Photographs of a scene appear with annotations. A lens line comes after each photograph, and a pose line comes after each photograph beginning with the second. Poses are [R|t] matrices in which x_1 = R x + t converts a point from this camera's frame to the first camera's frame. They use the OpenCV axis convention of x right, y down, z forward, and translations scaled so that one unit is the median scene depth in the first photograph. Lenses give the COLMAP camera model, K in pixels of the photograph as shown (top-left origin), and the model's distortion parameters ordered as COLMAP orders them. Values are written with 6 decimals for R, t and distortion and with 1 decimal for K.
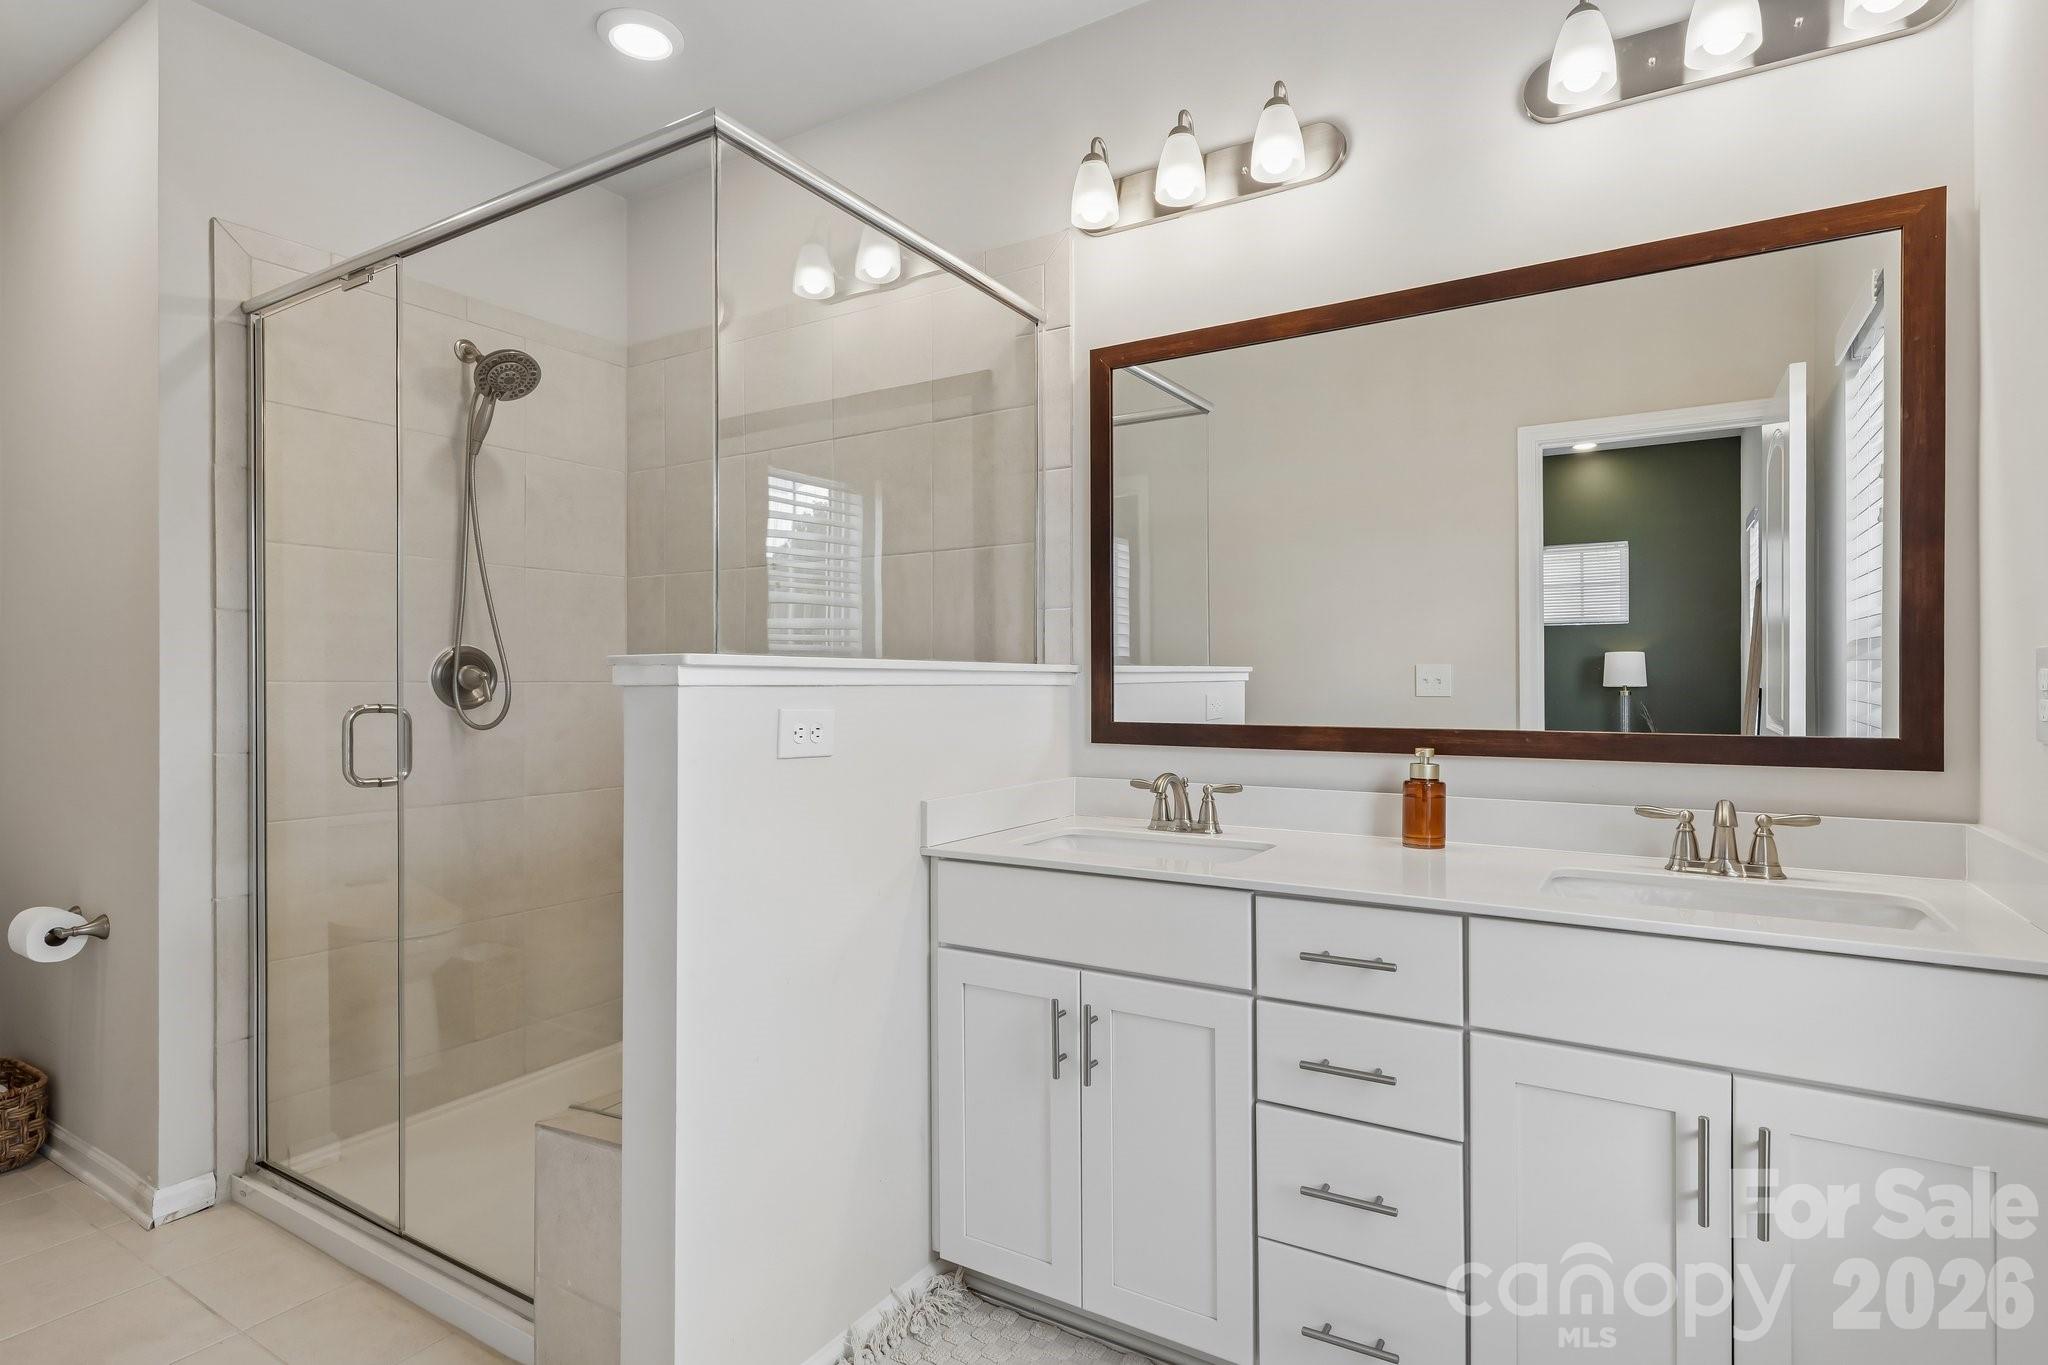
lens RADIAL K [[1000.3, 0, 1054.0], [0, 1000.3, 694.1], [0, 0, 1]] dist [-0.000285, 0.001188]
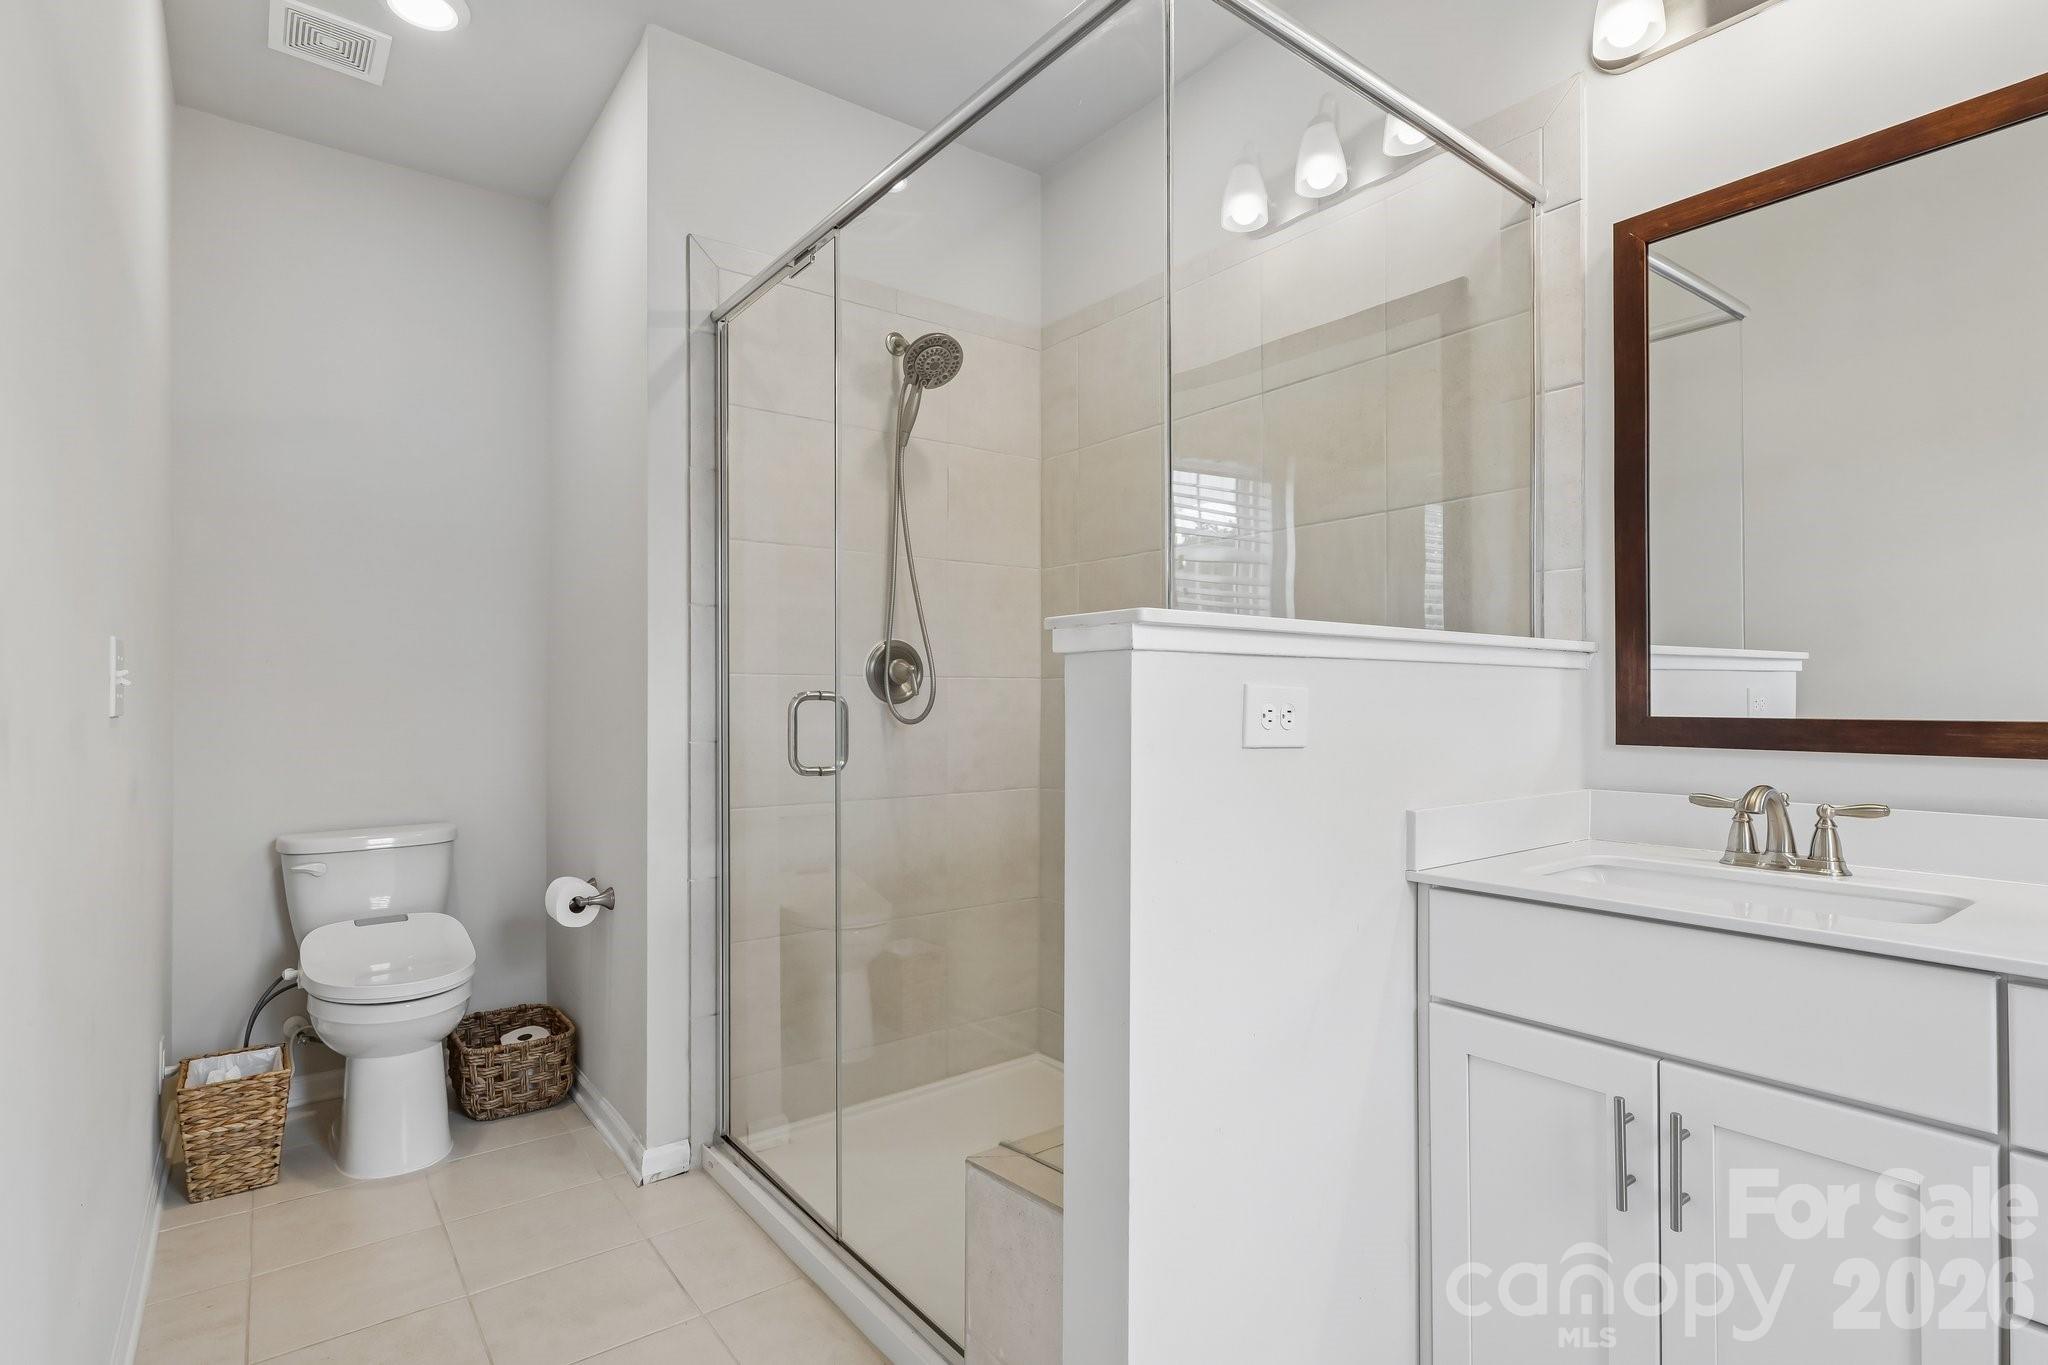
lens RADIAL K [[1000.3, 0, 1028.6], [0, 1000.3, 688.3], [0, 0, 1]] dist [-0.000285, 0.001188]
pose [[0.922362, -0.010817, -0.386175, -0.093424], [0.002658, 0.999762, -0.021655, 0.025087], [0.386317, 0.018947, 0.922171, 0.152436]]
